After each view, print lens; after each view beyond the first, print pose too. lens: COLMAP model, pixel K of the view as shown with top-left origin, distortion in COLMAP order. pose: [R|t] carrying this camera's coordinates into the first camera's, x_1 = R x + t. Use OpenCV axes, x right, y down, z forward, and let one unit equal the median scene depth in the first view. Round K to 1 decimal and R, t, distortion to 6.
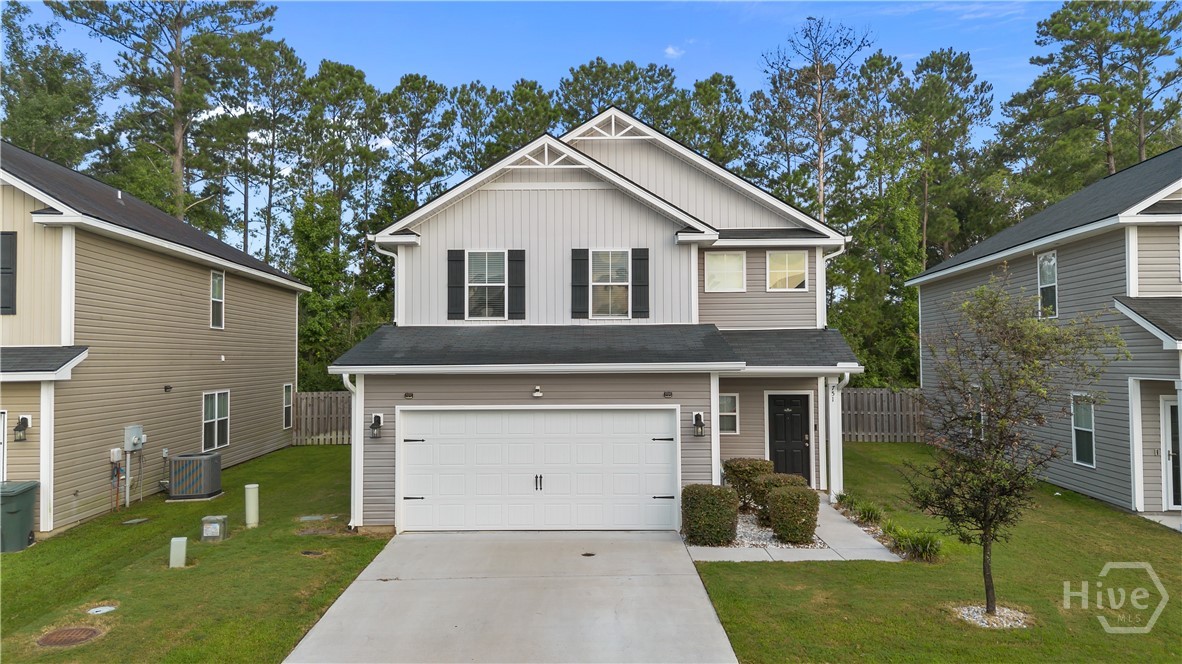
lens RADIAL K [[838.7, 0, 587.2], [0, 838.7, 304.1], [0, 0, 1]] dist [0.062352, -0.056585]
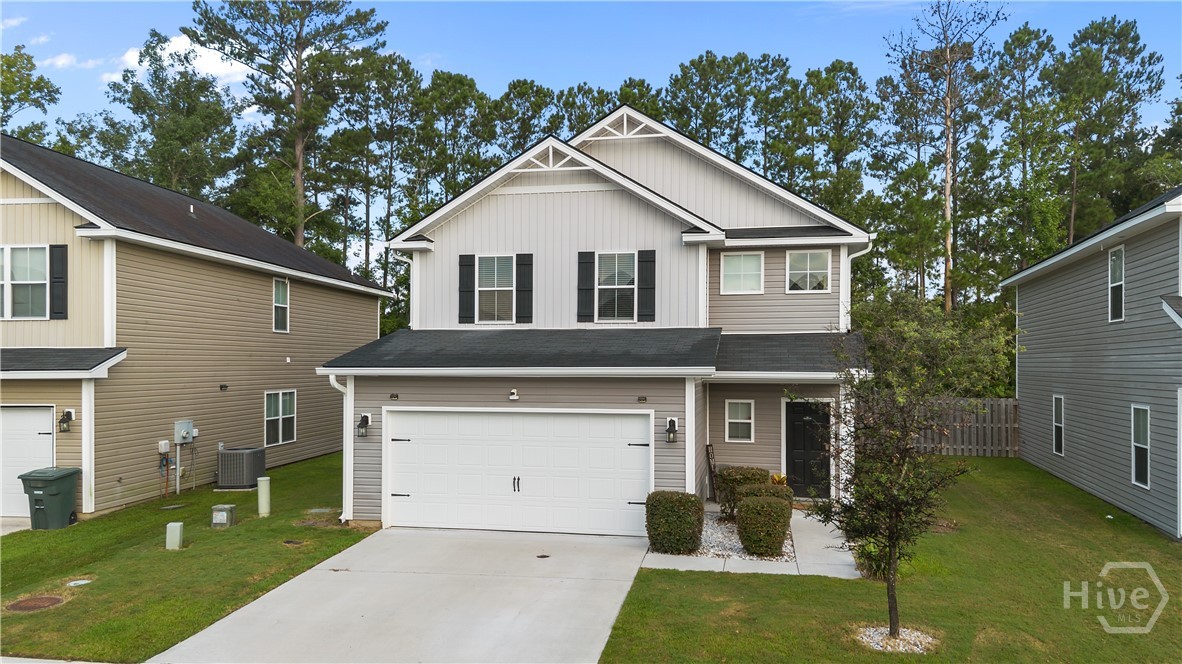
lens RADIAL K [[853.4, 0, 591.0], [0, 853.4, 332.0], [0, 0, 1]] dist [0.062184, -0.060754]
pose [[0.982817, 0.000522, -0.184582, 0.175113], [0.004620, 0.999613, 0.027428, 0.001068], [0.184524, -0.027809, 0.982434, 0.009328]]
